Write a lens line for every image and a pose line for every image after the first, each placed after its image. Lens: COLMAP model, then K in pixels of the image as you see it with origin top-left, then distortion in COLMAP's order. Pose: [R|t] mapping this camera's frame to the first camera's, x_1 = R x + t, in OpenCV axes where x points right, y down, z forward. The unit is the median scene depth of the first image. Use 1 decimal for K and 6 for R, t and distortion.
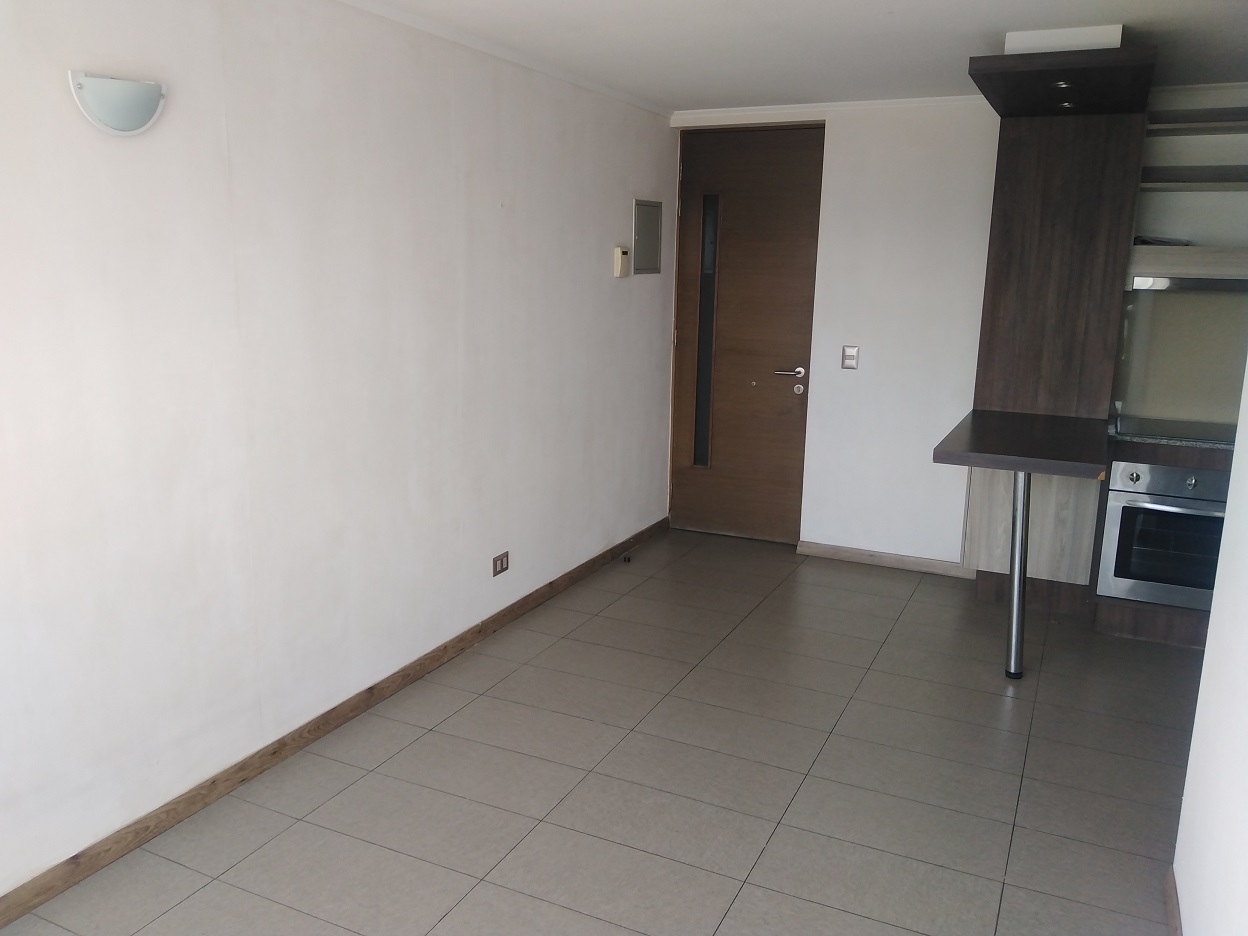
lens RADIAL K [[975.4, 0, 623.1], [0, 975.4, 449.8], [0, 0, 1]] dist [0.064476, -0.141390]
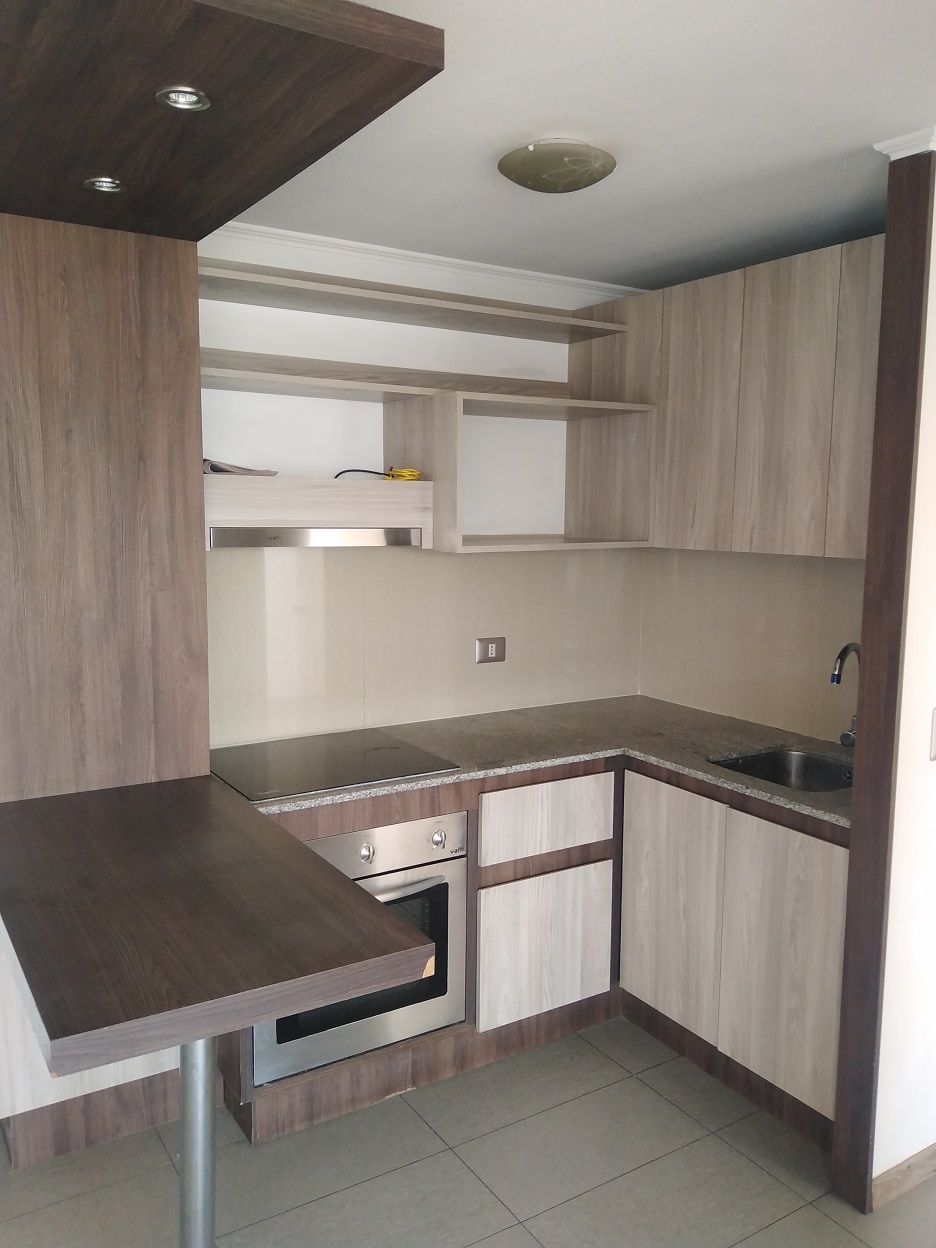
lens RADIAL K [[978.3, 0, 468.0], [0, 978.3, 624.0], [0, 0, 1]] dist [0.112433, -0.136957]
pose [[0.523570, -0.109695, 0.844891, 0.091345], [0.158438, 0.986914, 0.029952, -0.108115], [-0.837121, 0.118181, 0.534099, 0.538753]]
